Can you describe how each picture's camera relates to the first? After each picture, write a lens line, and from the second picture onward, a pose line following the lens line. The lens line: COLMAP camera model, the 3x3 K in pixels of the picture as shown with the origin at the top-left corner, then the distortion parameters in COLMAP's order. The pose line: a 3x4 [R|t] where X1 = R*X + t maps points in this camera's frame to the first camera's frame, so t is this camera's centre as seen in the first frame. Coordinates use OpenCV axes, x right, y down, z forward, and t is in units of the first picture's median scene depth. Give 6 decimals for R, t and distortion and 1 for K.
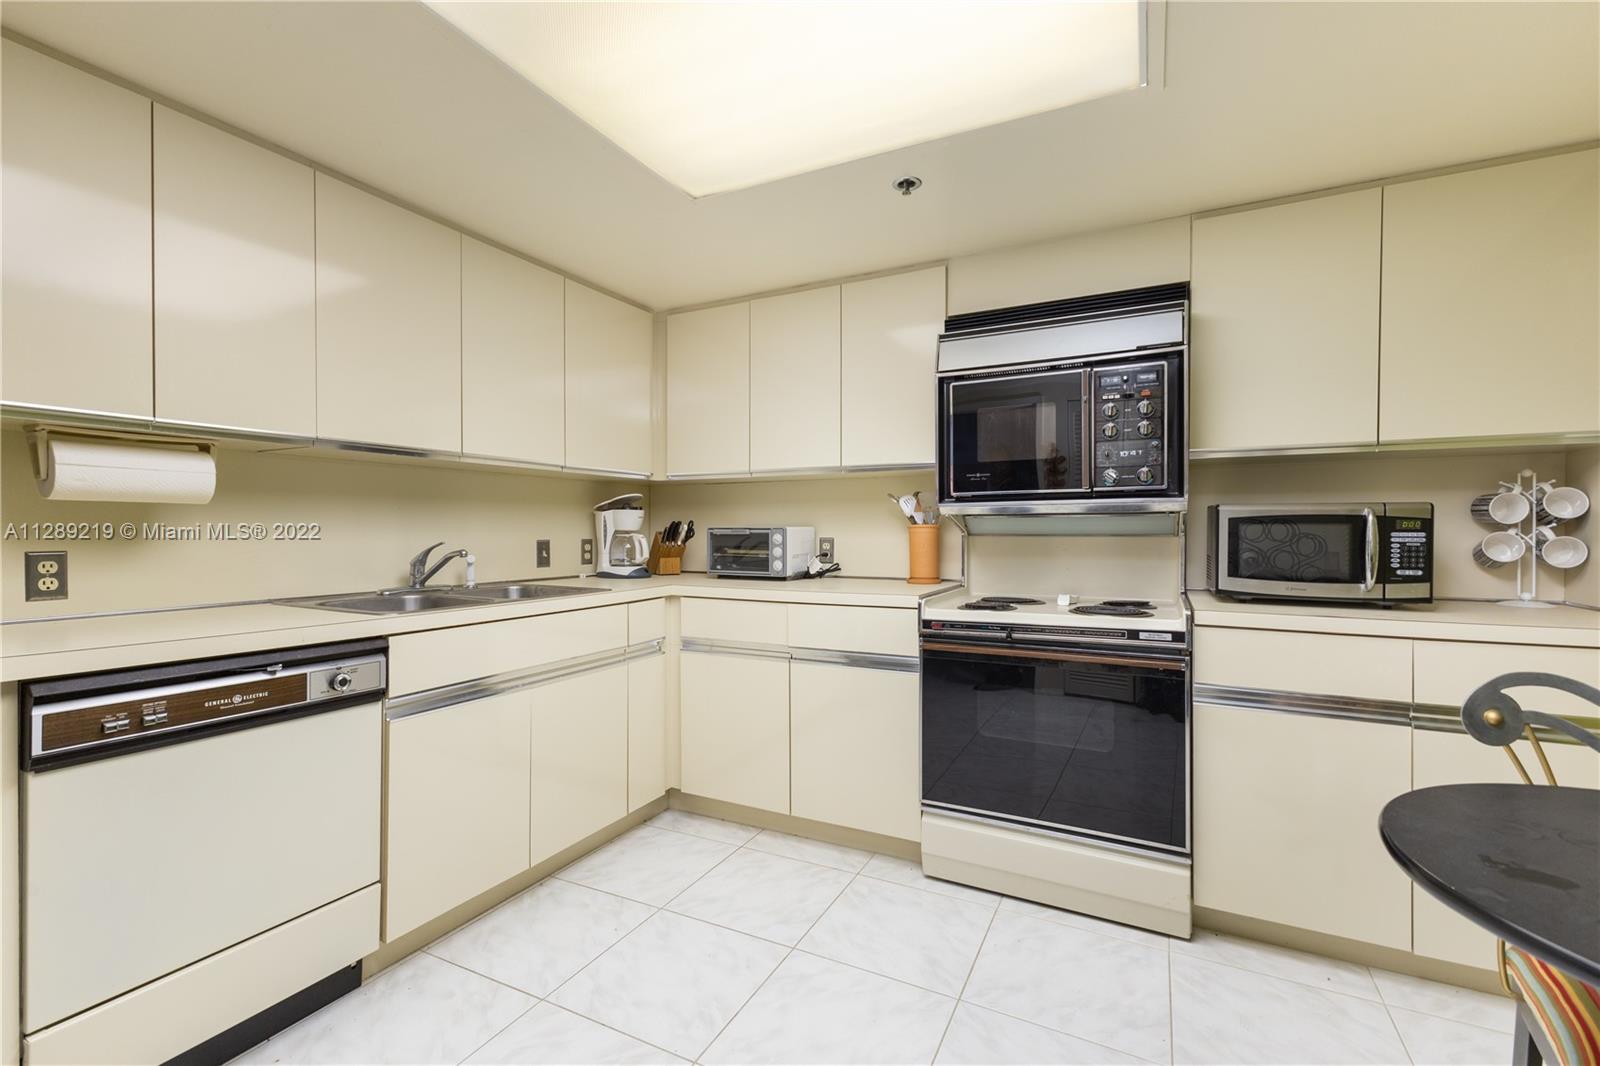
lens RADIAL K [[730.3, 0, 801.9], [0, 730.3, 537.6], [0, 0, 1]] dist [0.016583, -0.000888]
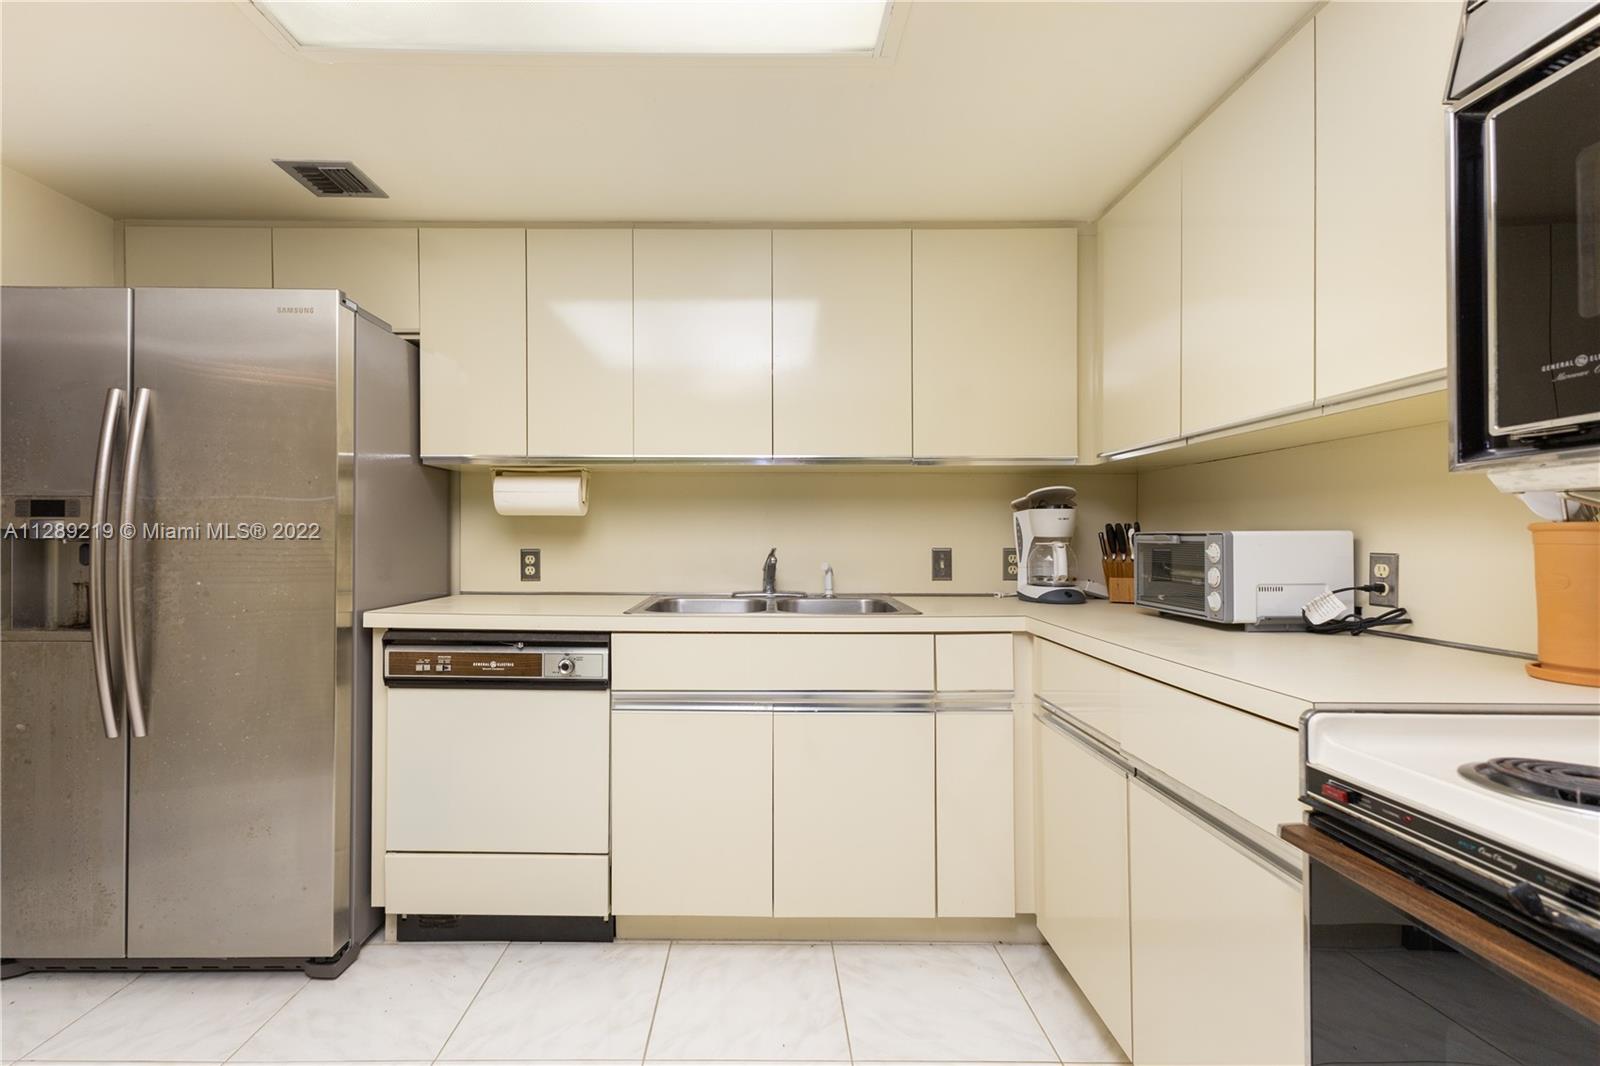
lens RADIAL K [[730.3, 0, 801.9], [0, 730.3, 537.6], [0, 0, 1]] dist [0.016583, -0.000888]
pose [[0.430657, 0.002058, -0.902513, 0.378519], [-0.011862, 0.999924, -0.003380, -0.004518], [0.902438, 0.012162, 0.430649, 0.551501]]
